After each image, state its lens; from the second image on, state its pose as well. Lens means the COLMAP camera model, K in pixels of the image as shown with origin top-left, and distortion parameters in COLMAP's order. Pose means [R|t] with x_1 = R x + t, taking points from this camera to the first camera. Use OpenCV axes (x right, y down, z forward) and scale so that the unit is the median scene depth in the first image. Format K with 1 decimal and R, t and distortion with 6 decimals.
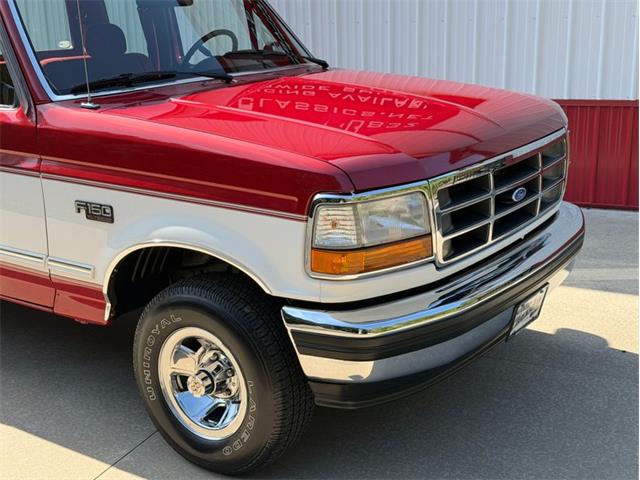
lens RADIAL K [[872.2, 0, 314.2], [0, 872.2, 275.3], [0, 0, 1]] dist [0.091871, 0.000000]
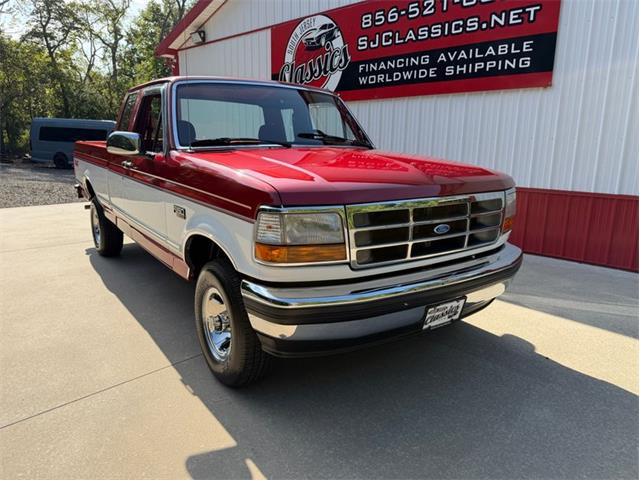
lens RADIAL K [[456.7, 0, 298.6], [0, 456.7, 239.6], [0, 0, 1]] dist [0.007315, -0.021252]
pose [[0.938794, 0.114178, -0.325008, 0.273714], [-0.140768, 0.988257, -0.059428, 0.000824], [0.314406, 0.101541, 0.943842, 0.256344]]
